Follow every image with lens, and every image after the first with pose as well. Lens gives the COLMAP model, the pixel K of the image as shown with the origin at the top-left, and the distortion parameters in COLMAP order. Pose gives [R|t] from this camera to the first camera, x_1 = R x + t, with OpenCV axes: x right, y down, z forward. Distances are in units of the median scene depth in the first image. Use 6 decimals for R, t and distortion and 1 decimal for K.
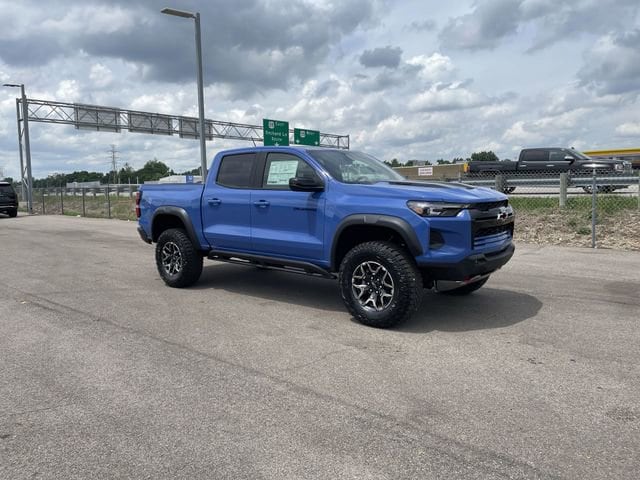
lens RADIAL K [[483.7, 0, 315.2], [0, 483.7, 226.1], [0, 0, 1]] dist [0.080262, -0.098226]
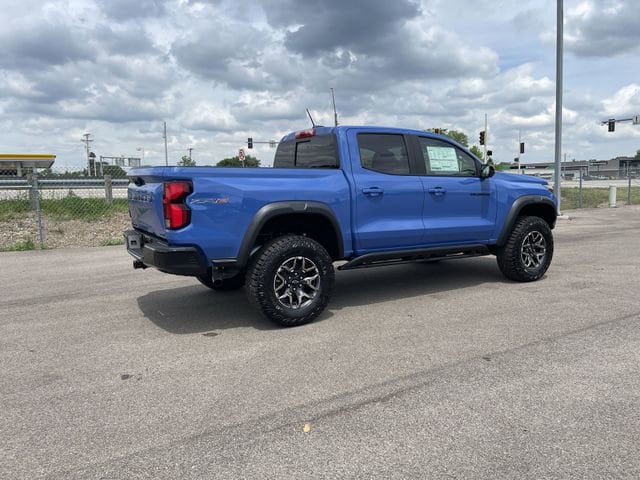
lens RADIAL K [[483.7, 0, 320.1], [0, 483.7, 244.0], [0, 0, 1]] dist [0.080262, -0.098226]
pose [[0.309559, -0.104923, 0.945074, -0.896093], [0.085239, 0.992954, 0.082319, -0.034308], [-0.947052, 0.055075, 0.316322, 0.776714]]
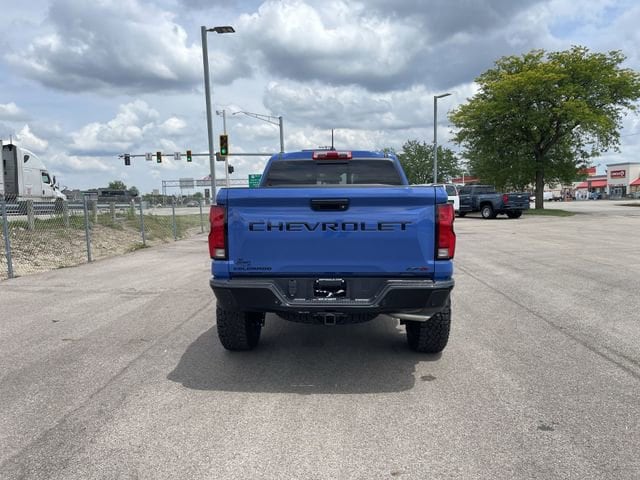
lens RADIAL K [[483.7, 0, 314.6], [0, 483.7, 250.1], [0, 0, 1]] dist [0.080262, -0.098226]
pose [[-0.615597, -0.046494, 0.786689, -0.708400], [0.089467, 0.987681, 0.128382, -0.104005], [-0.782967, 0.149414, -0.603853, 1.526408]]
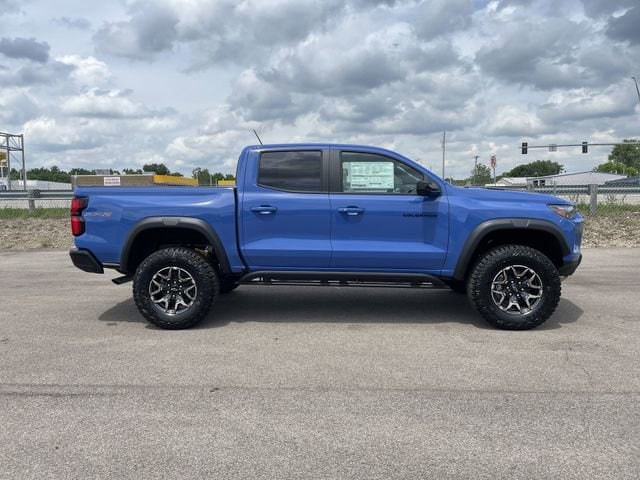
lens RADIAL K [[483.7, 0, 313.2], [0, 483.7, 236.8], [0, 0, 1]] dist [0.080262, -0.098226]
pose [[0.791102, -0.041438, 0.610278, -0.571717], [0.043150, 0.998998, 0.011897, -0.010978], [-0.610160, 0.016922, 0.792098, 0.312853]]
